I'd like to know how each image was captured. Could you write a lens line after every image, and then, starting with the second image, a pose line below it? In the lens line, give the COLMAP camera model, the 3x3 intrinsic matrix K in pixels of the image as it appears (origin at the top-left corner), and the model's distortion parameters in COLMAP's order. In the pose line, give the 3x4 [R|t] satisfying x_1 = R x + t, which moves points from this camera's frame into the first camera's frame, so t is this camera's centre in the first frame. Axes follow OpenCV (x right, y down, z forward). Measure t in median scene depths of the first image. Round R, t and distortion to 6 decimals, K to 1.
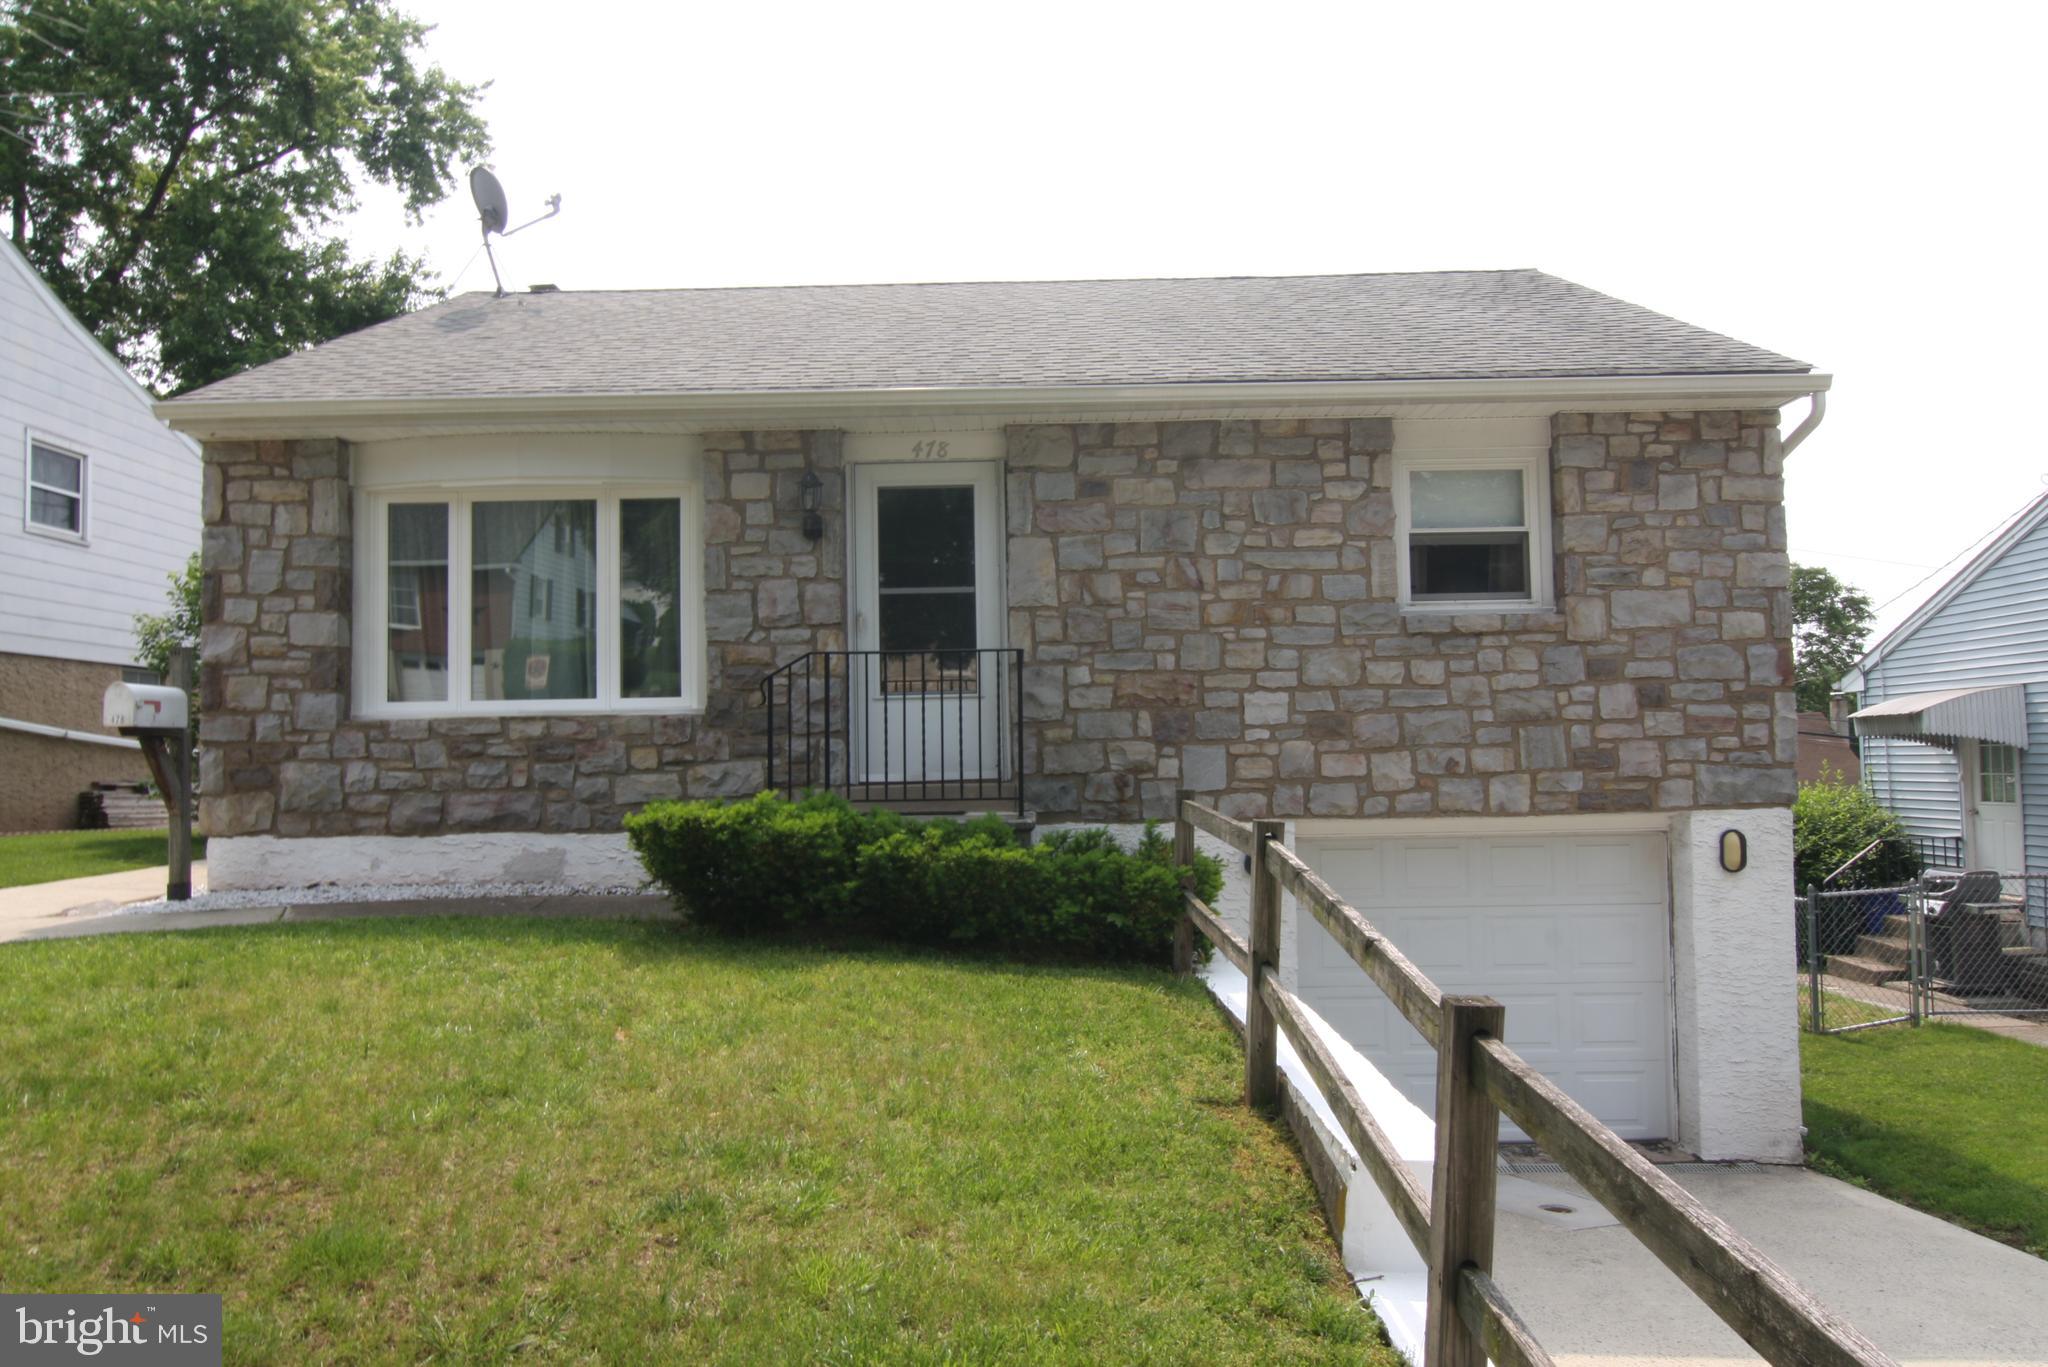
lens RADIAL K [[1399.0, 0, 1025.3], [0, 1399.0, 688.1], [0, 0, 1]] dist [-0.007018, -0.004046]
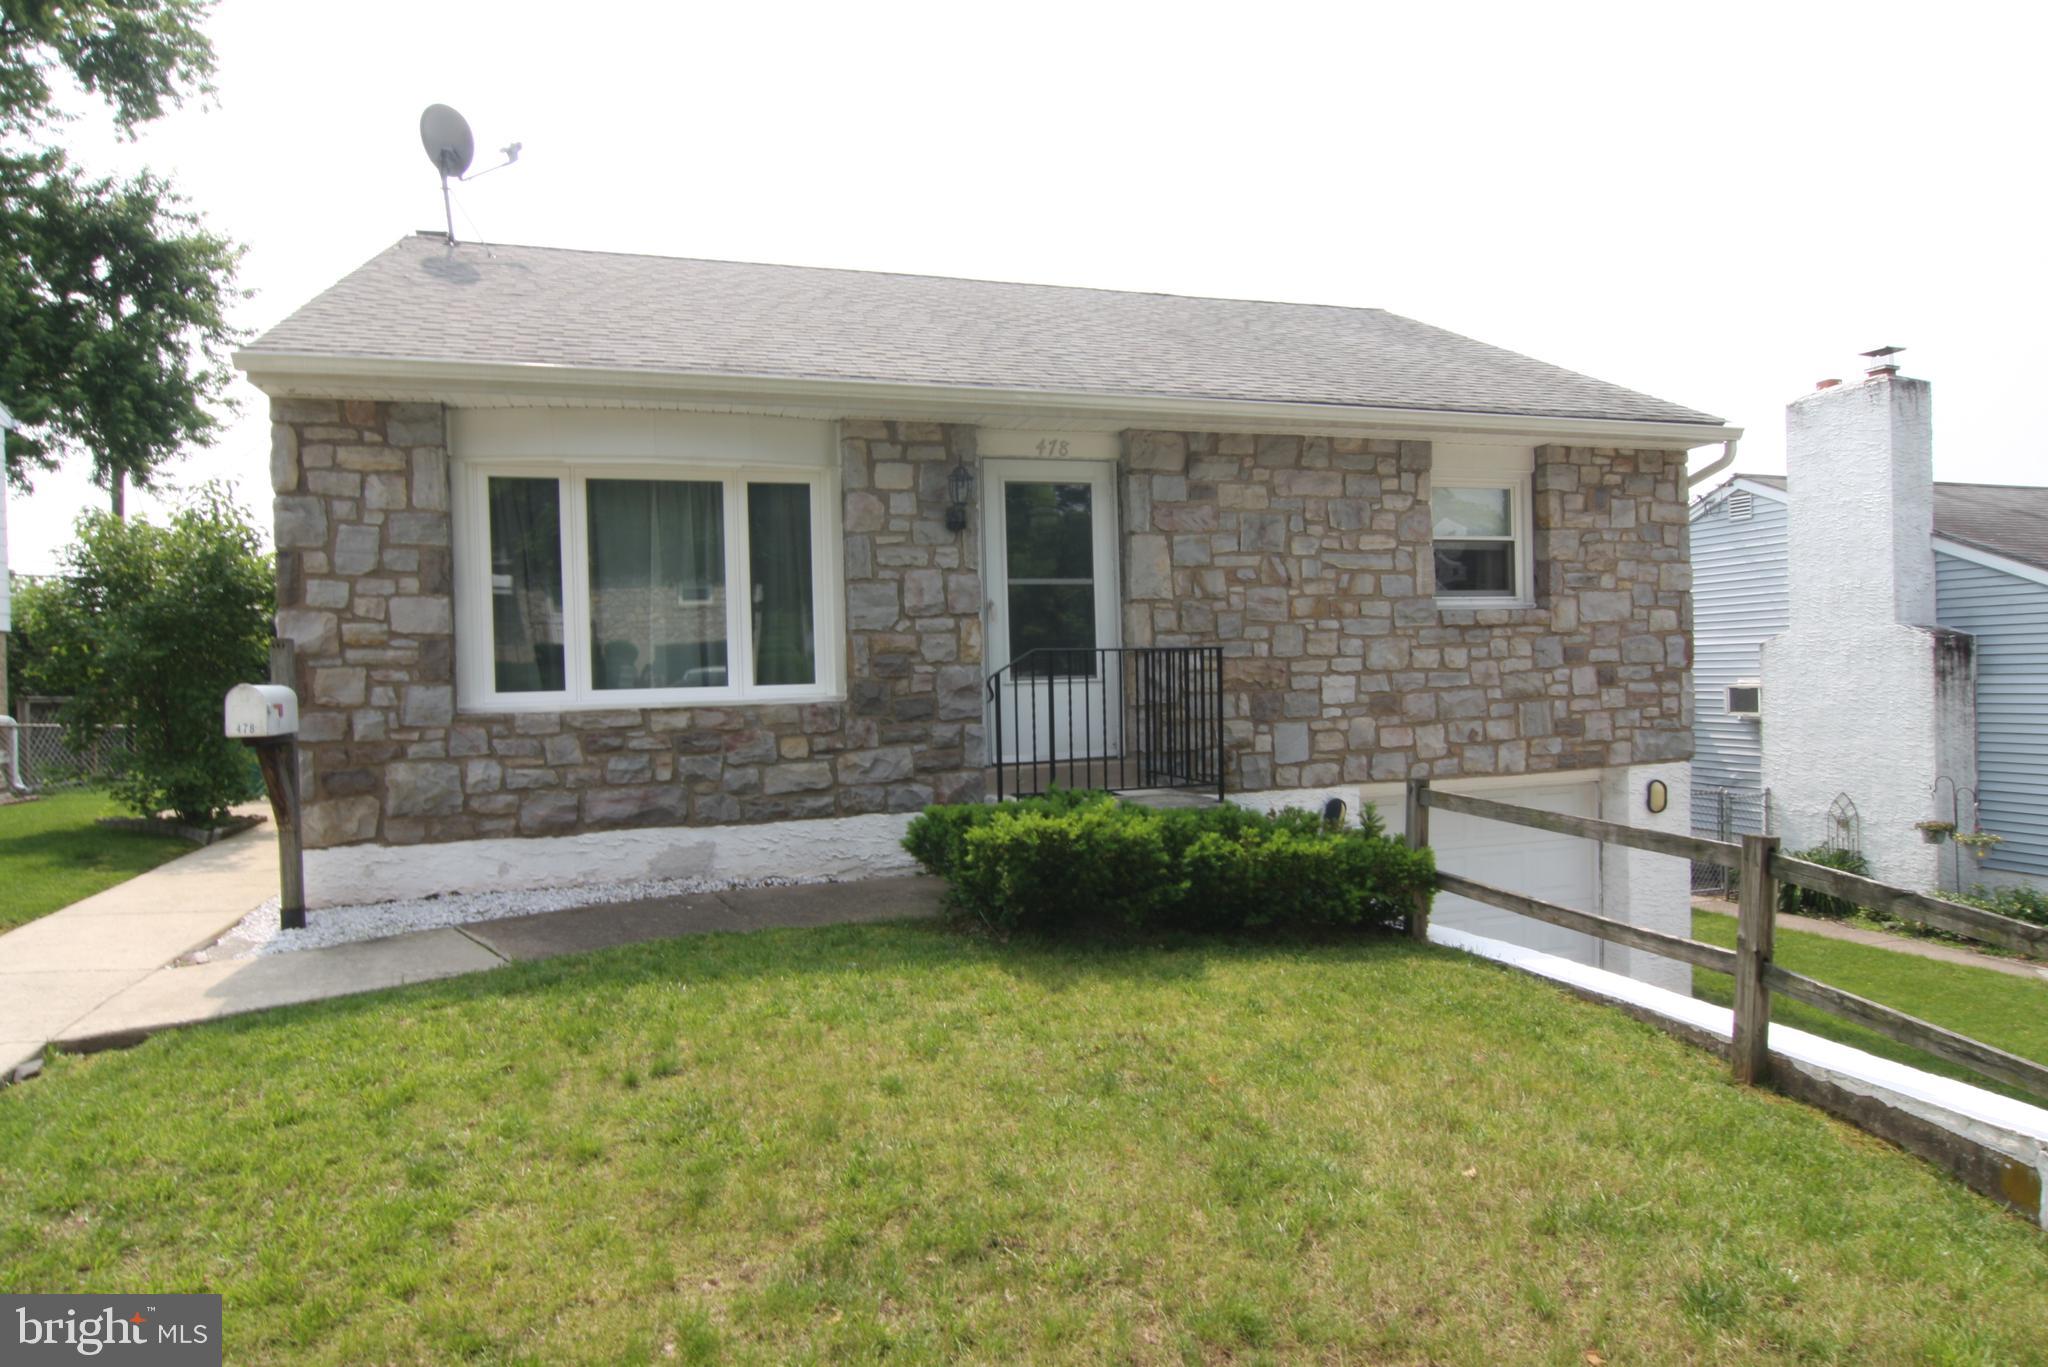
lens RADIAL K [[1176.6, 0, 1023.6], [0, 1176.6, 686.0], [0, 0, 1]] dist [-0.008020, -0.010242]
pose [[0.951105, -0.011693, 0.308645, -0.373832], [-0.006372, 0.998328, 0.057456, -0.042663], [-0.308801, -0.056613, 0.949440, 0.155863]]
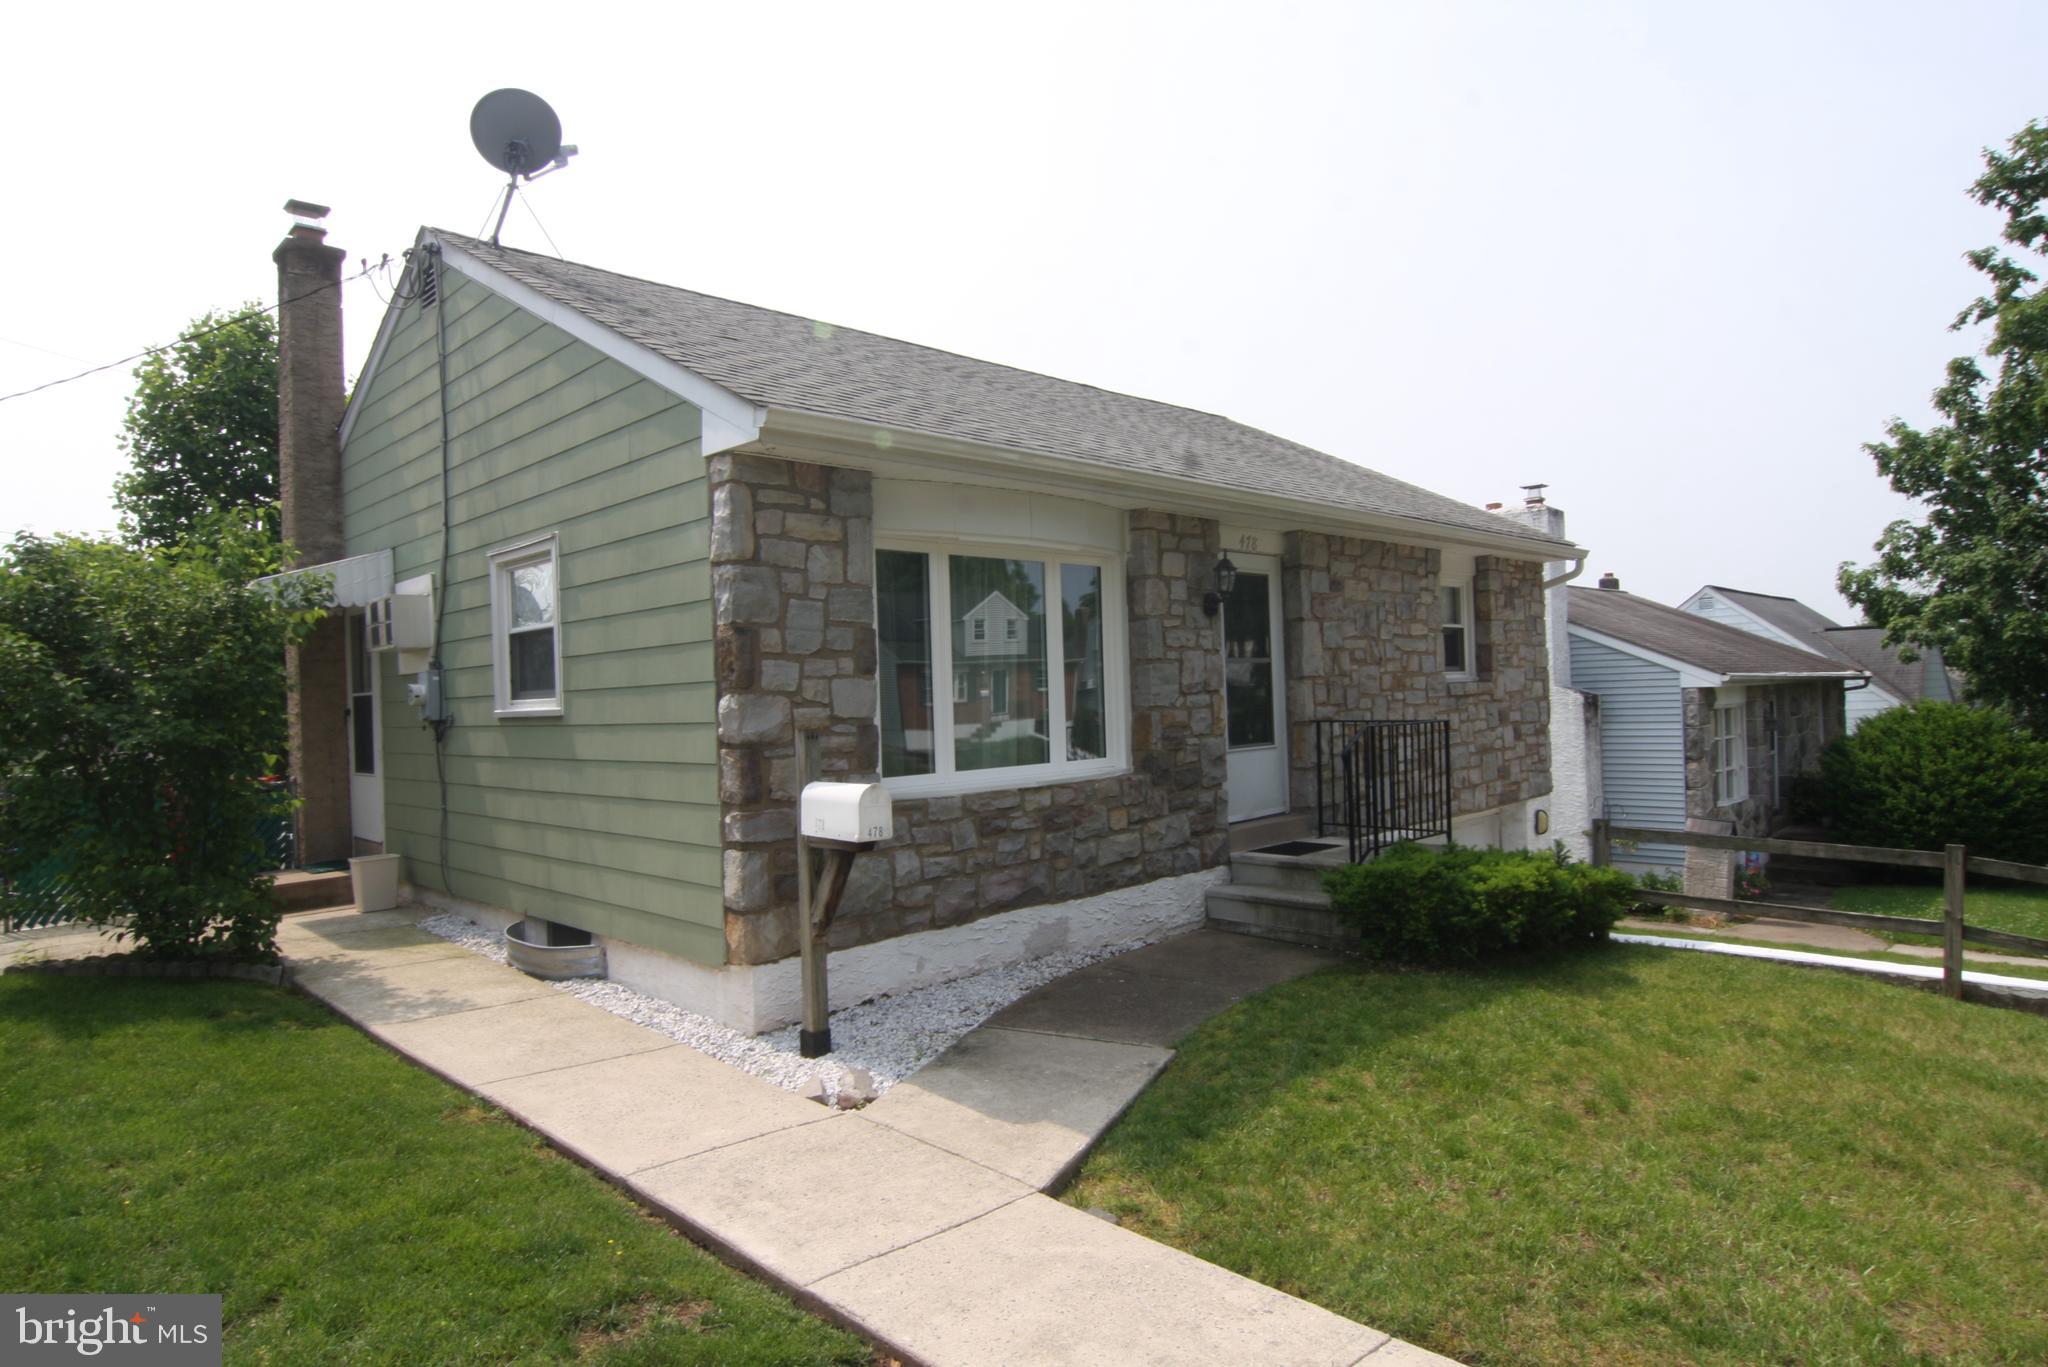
lens RADIAL K [[1176.6, 0, 1021.9], [0, 1176.6, 689.5], [0, 0, 1]] dist [-0.008020, -0.010242]
pose [[0.704981, -0.002874, 0.709220, -0.942432], [-0.017179, 0.999629, 0.021126, -0.064067], [-0.709018, -0.027077, 0.704671, 0.432783]]
